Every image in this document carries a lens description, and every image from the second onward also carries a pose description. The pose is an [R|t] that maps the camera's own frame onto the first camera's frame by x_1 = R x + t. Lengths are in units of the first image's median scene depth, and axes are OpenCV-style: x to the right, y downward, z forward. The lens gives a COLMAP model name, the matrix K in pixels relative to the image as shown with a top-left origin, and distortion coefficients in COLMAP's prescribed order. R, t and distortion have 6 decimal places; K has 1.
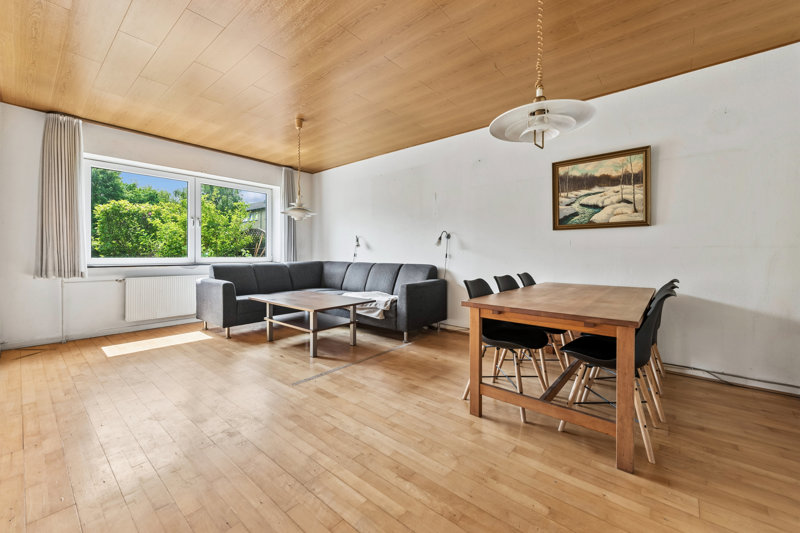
lens RADIAL K [[319.7, 0, 406.8], [0, 319.7, 250.7], [0, 0, 1]] dist [0.008523, -0.001171]
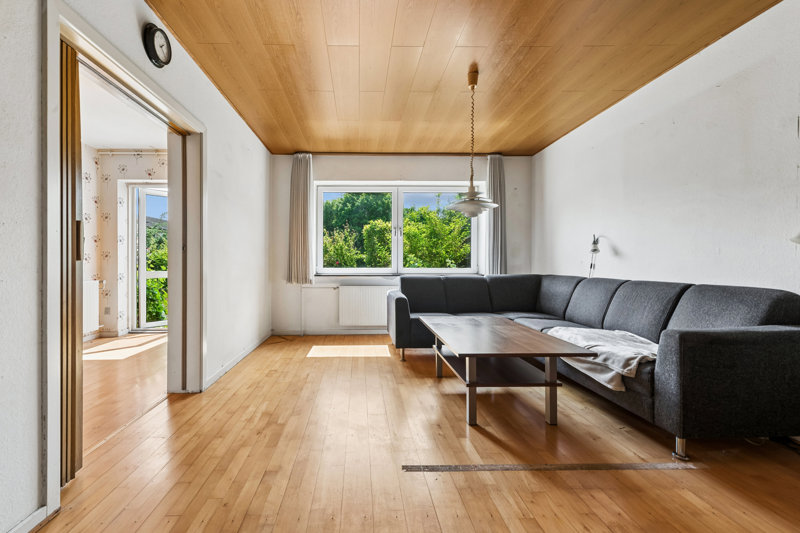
lens RADIAL K [[319.7, 0, 383.0], [0, 319.7, 265.2], [0, 0, 1]] dist [0.008523, -0.001171]
pose [[0.646820, 0.000716, -0.762642, 0.068231], [0.009940, 0.999907, 0.009369, 0.002881], [0.762578, -0.013640, 0.646753, 0.359505]]
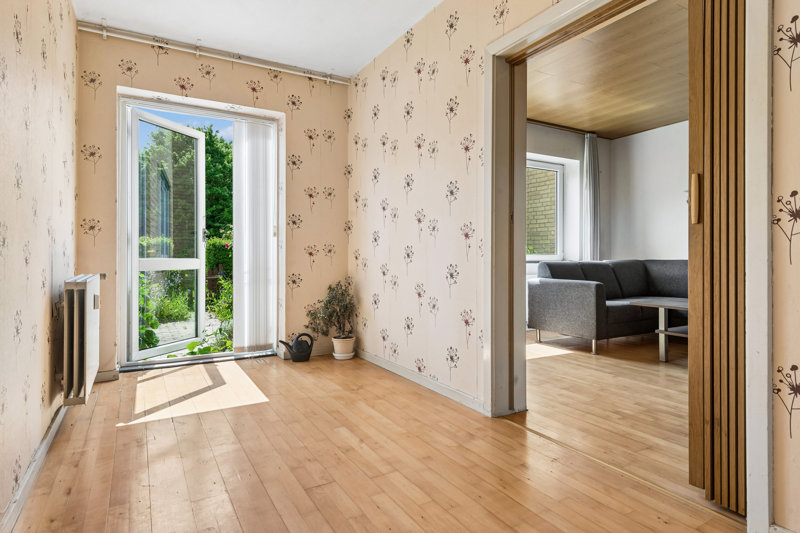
lens RADIAL K [[444.1, 0, 395.7], [0, 444.1, 260.7], [0, 0, 1]] dist [-0.000344, -0.000094]
pose [[0.936258, -0.008363, -0.351214, -0.578449], [0.012310, 0.999884, 0.009008, 0.025973], [0.351098, -0.012757, 0.936252, -0.175094]]
